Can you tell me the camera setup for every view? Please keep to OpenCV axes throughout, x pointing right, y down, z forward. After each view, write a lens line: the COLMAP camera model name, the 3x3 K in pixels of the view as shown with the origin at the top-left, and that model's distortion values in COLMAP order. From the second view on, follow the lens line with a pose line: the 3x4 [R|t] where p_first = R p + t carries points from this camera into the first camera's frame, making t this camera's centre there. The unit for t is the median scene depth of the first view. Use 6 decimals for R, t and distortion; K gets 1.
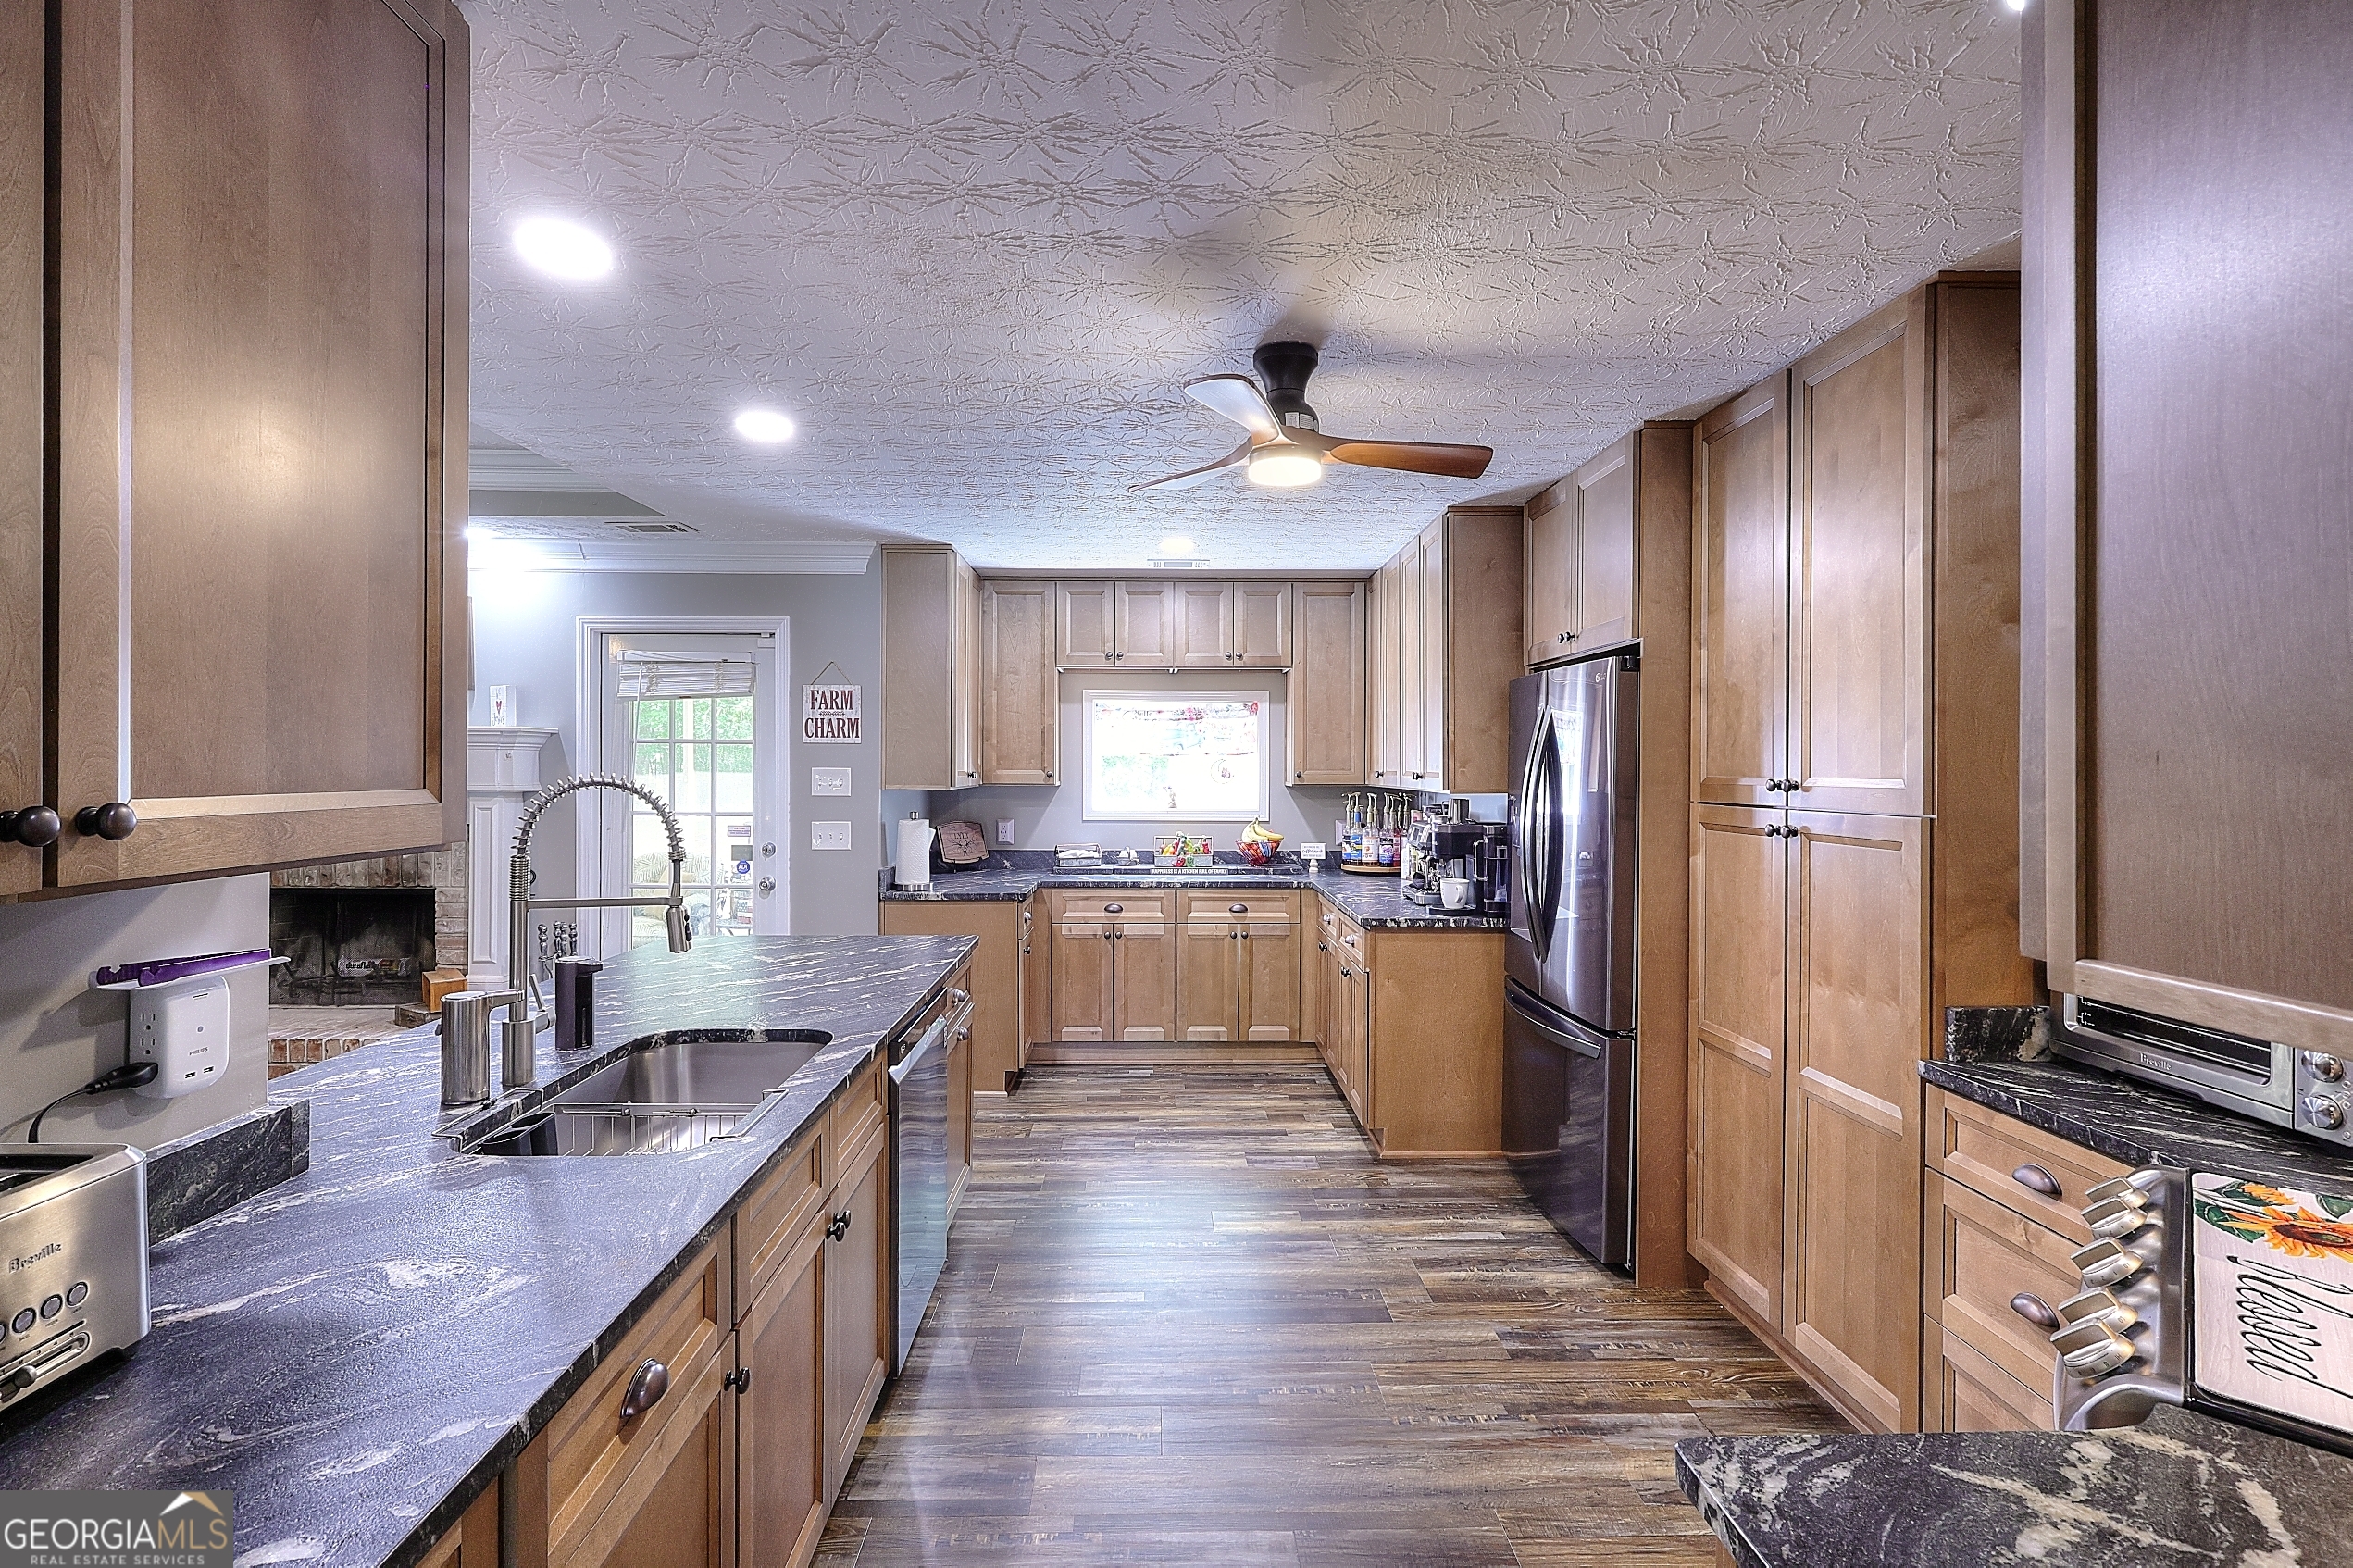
lens RADIAL K [[1073.1, 0, 1177.1], [0, 1073.1, 769.5], [0, 0, 1]] dist [-0.004323, -0.000342]
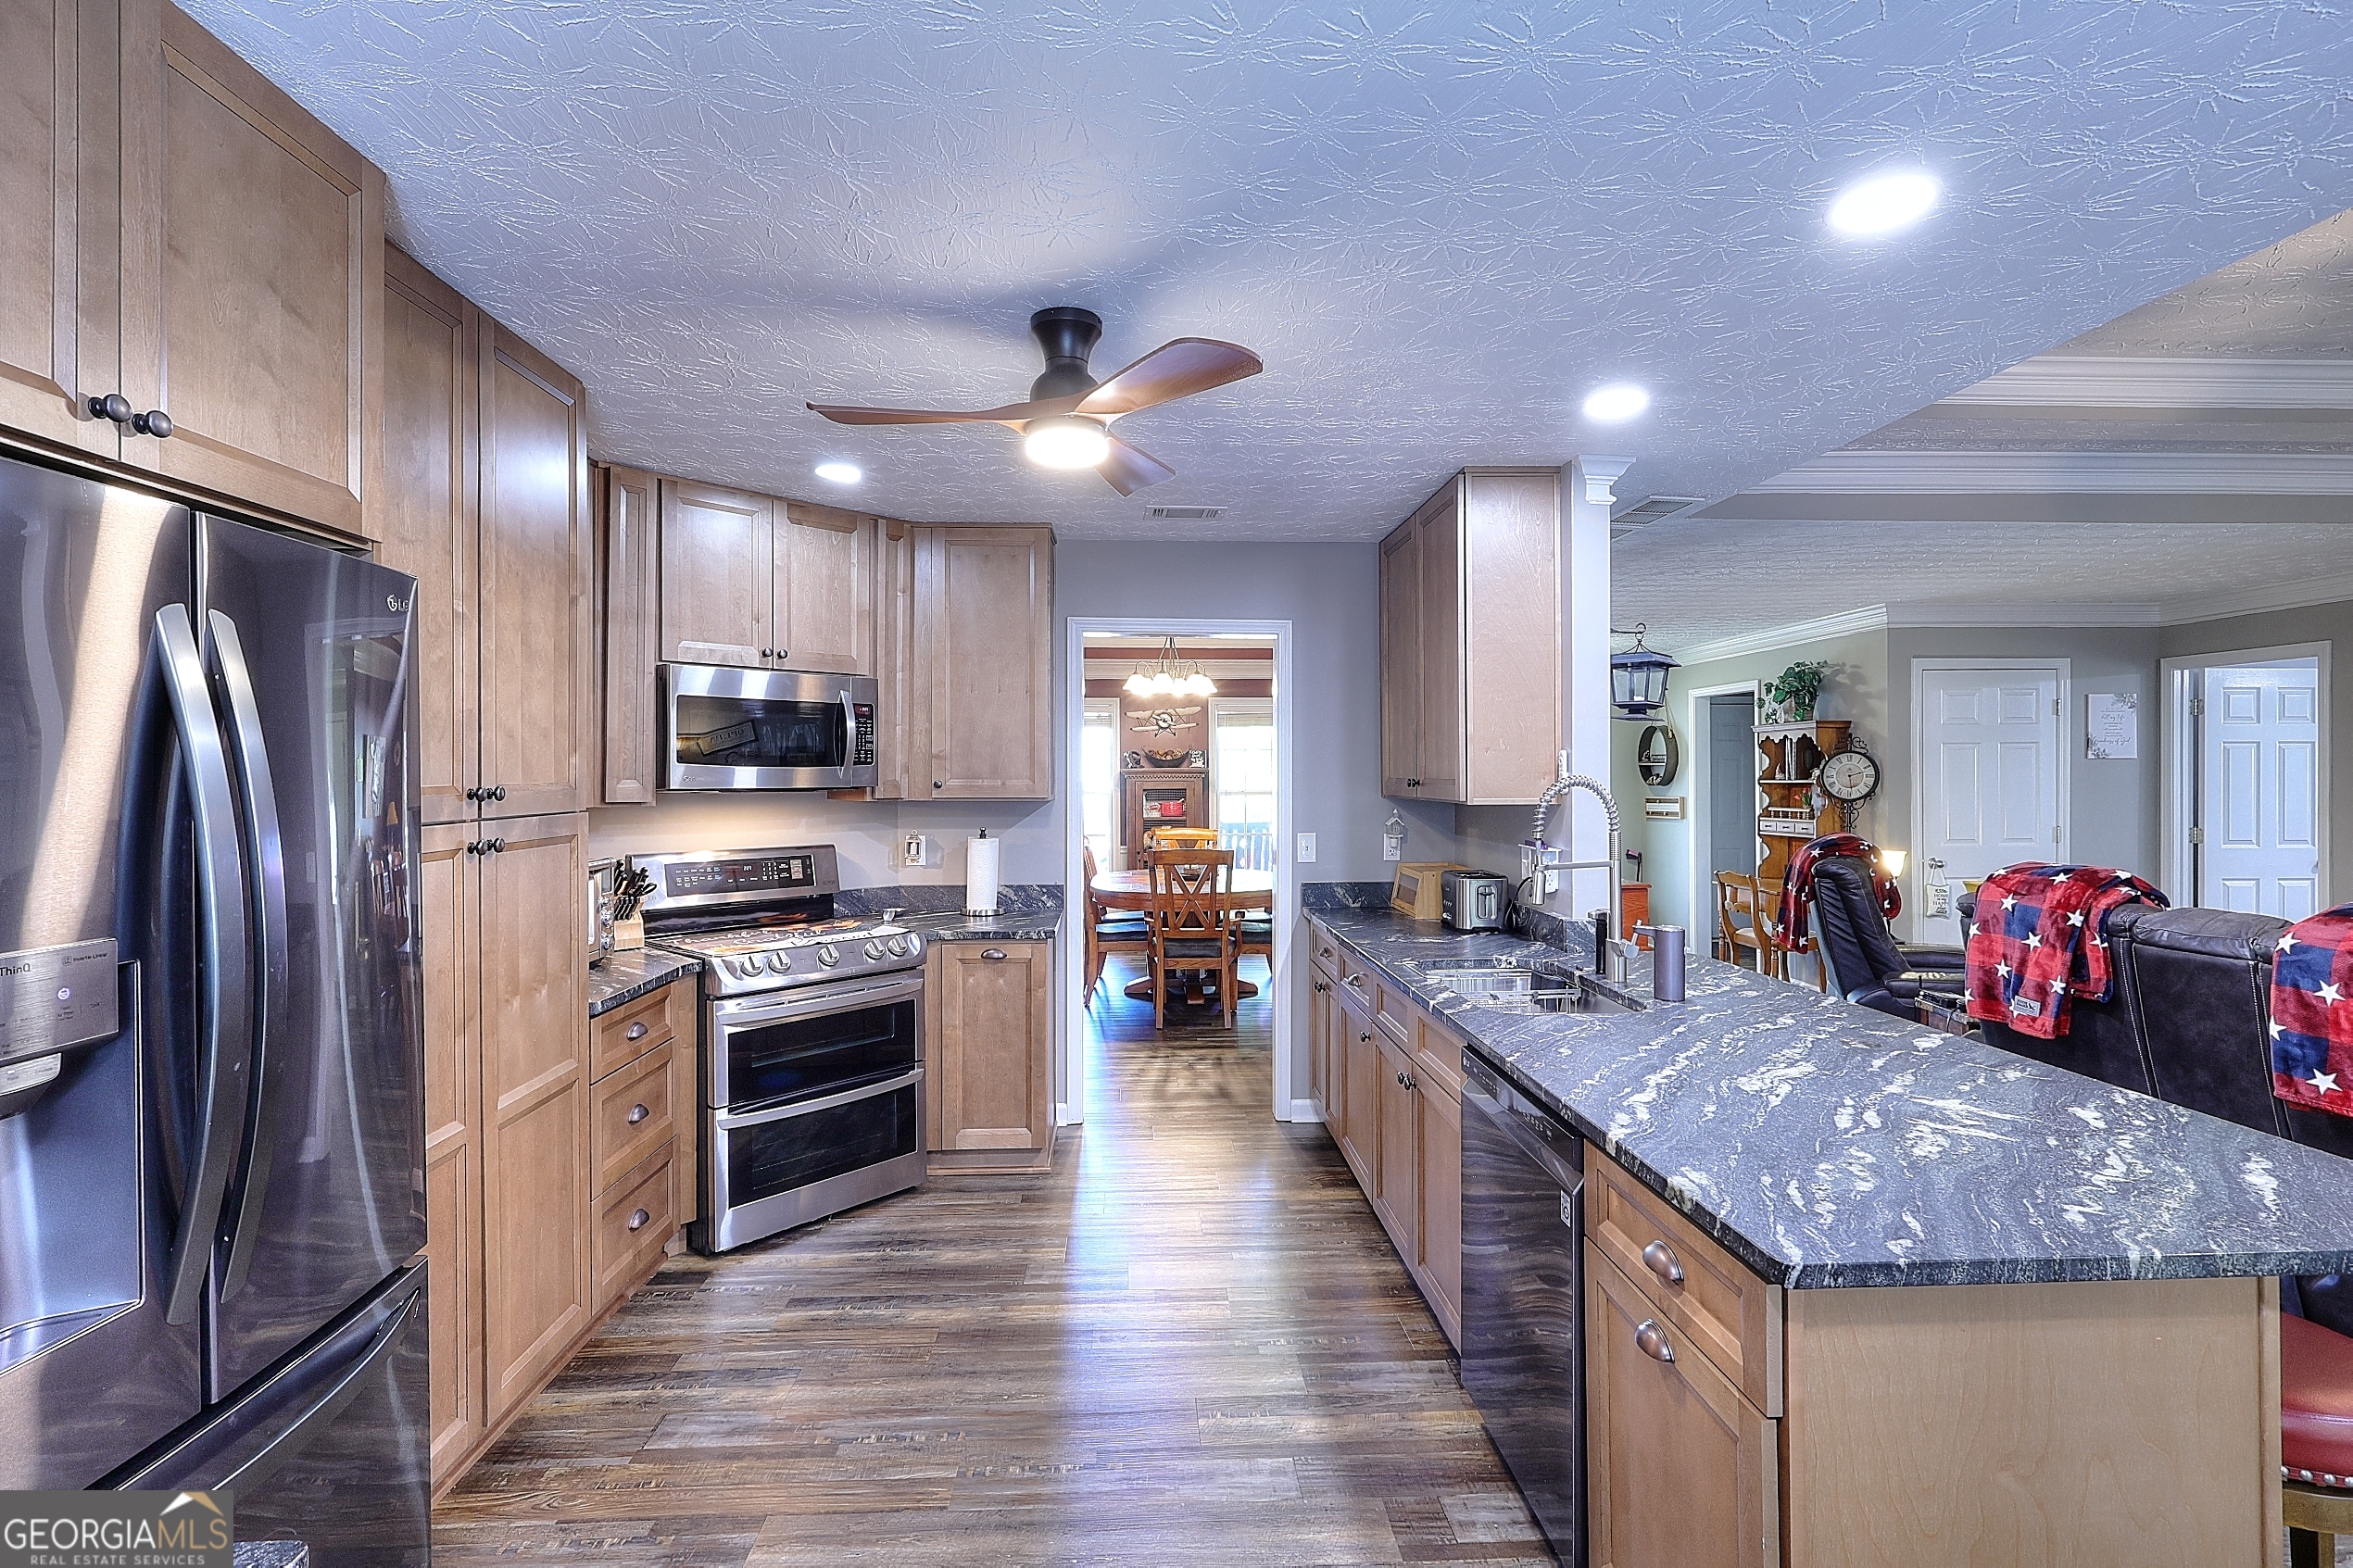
lens RADIAL K [[1084.6, 0, 1179.9], [0, 1084.6, 771.0], [0, 0, 1]] dist [-0.004703, 0.000593]
pose [[-0.999723, 0.000043, -0.023535, 0.013442], [0.000046, 1.000000, -0.000115, -0.001997], [0.023535, -0.000116, -0.999723, 1.012295]]
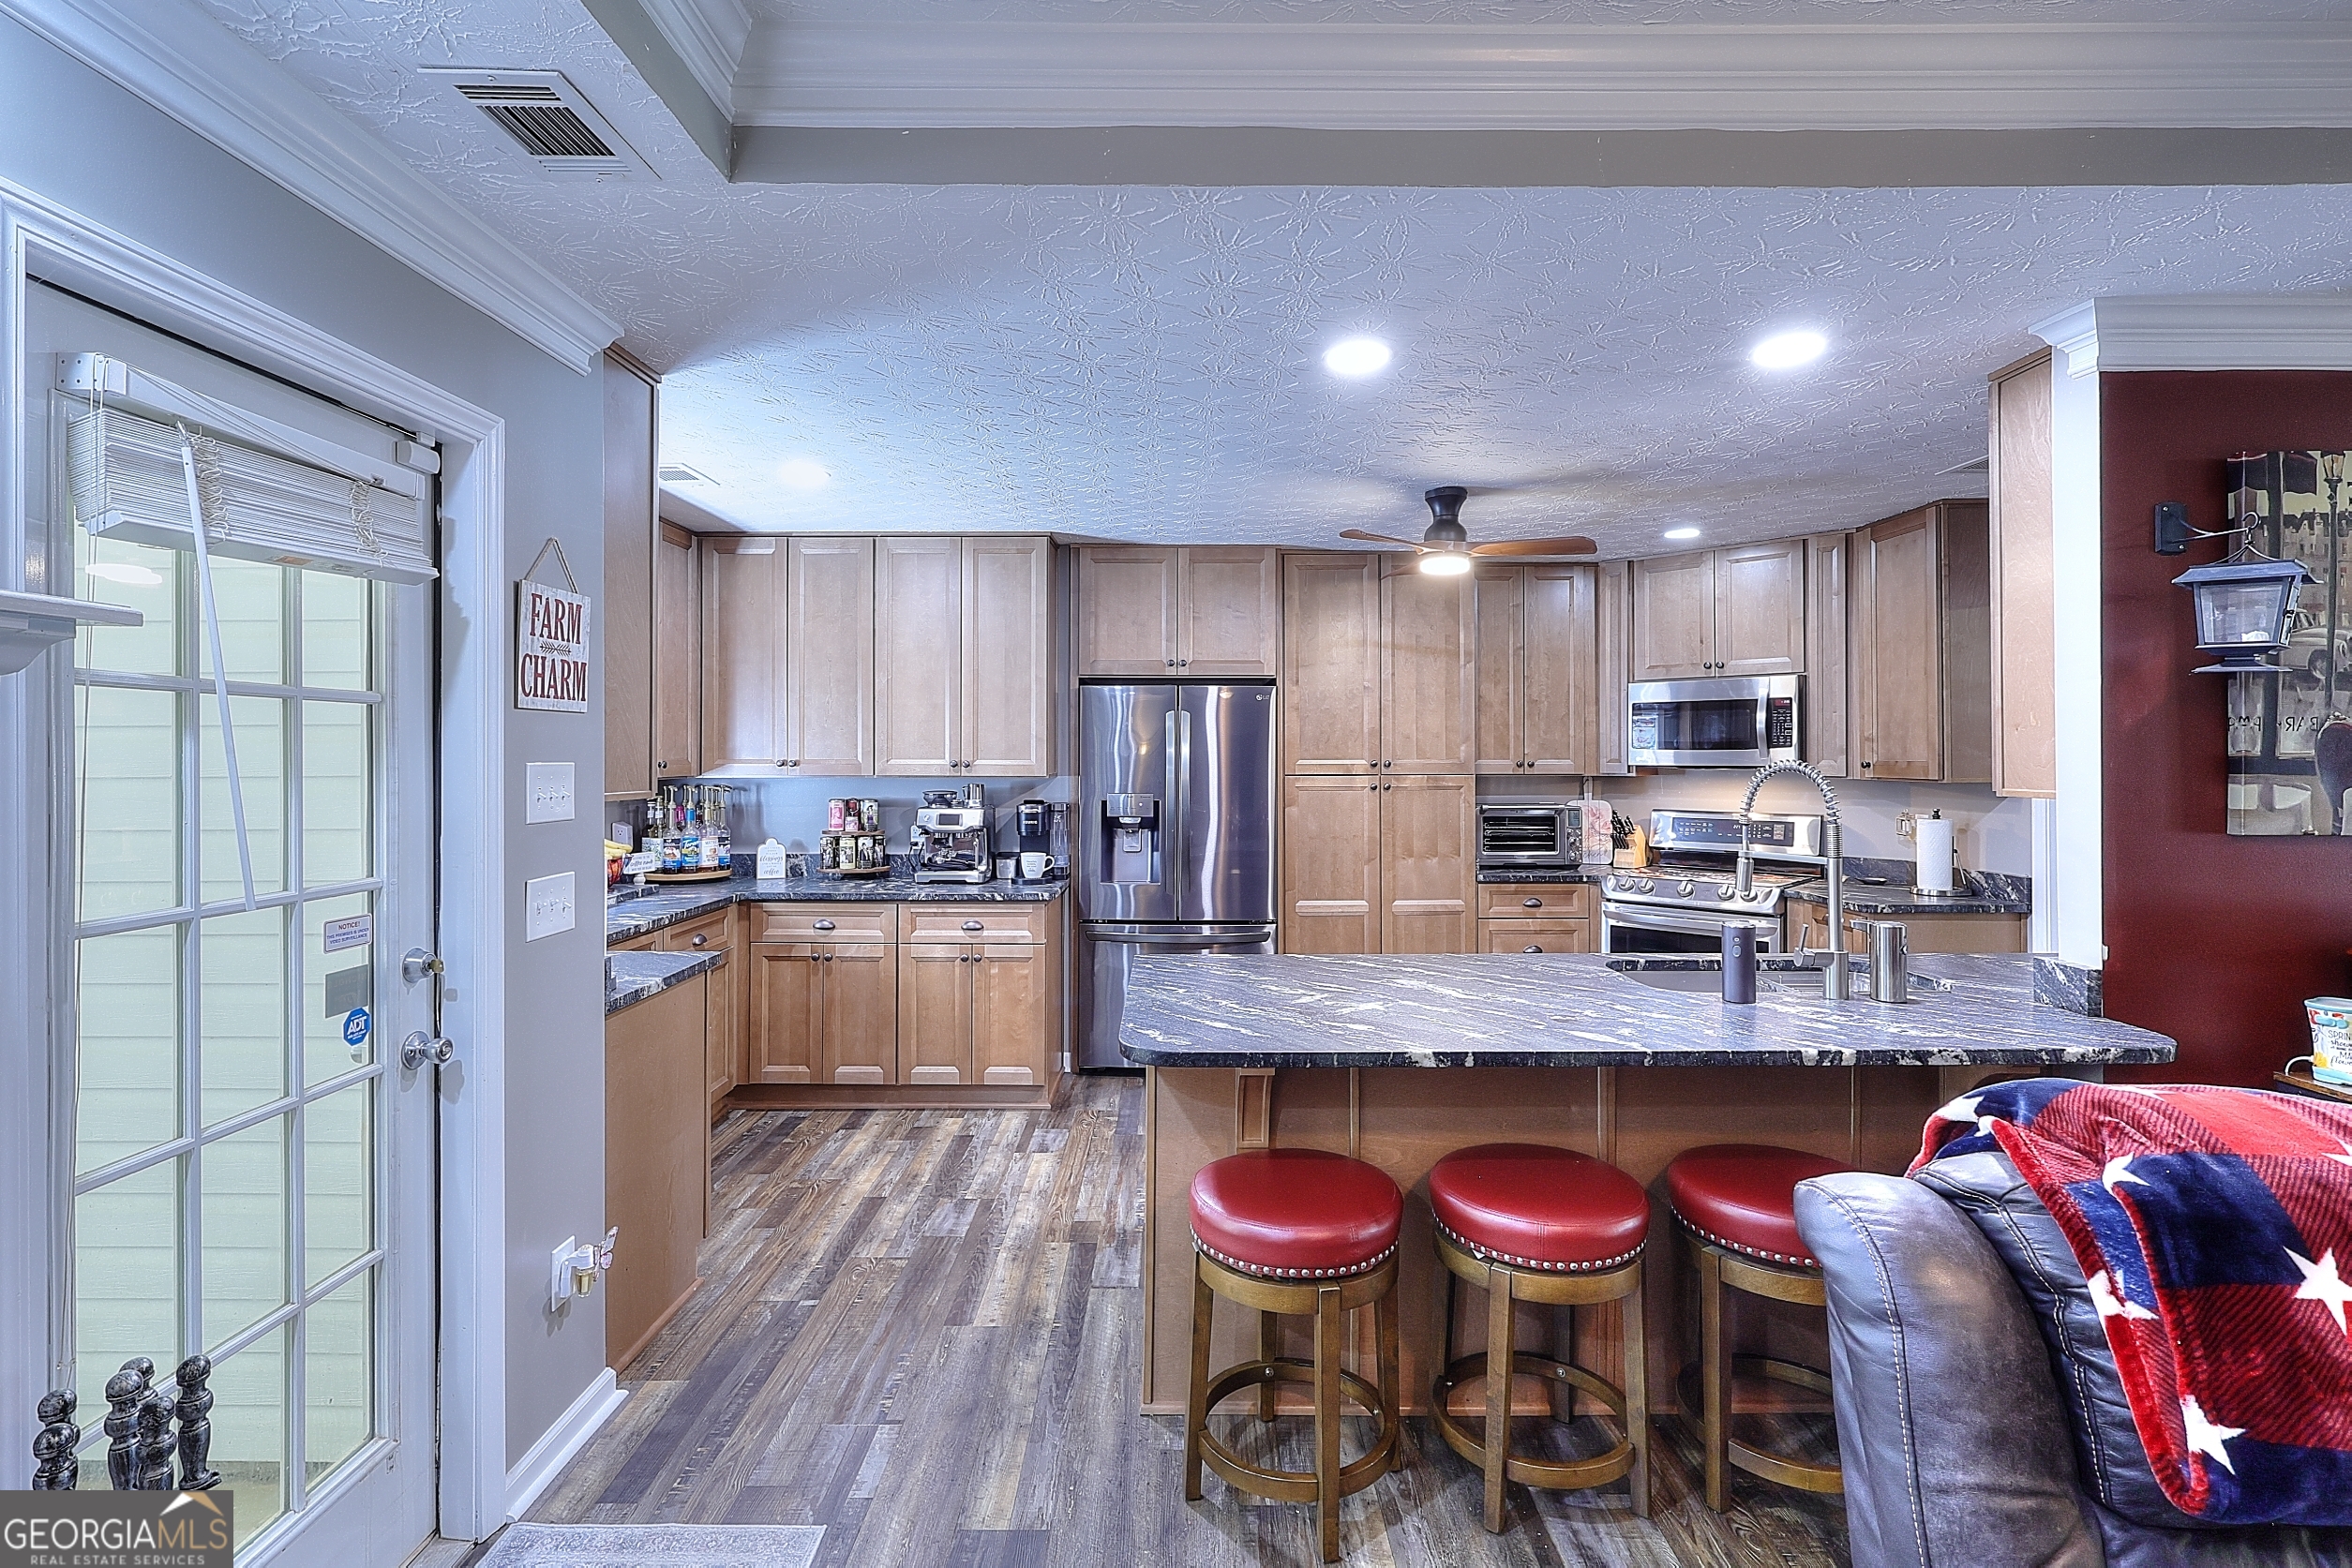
lens RADIAL K [[1101.2, 0, 1173.0], [0, 1101.2, 746.4], [0, 0, 1]] dist [-0.003313, -0.000115]
pose [[0.030729, 0.003978, 0.999520, -0.800665], [0.003669, 0.999985, -0.004093, -0.005659], [-0.999521, 0.003793, 0.030714, 0.708999]]
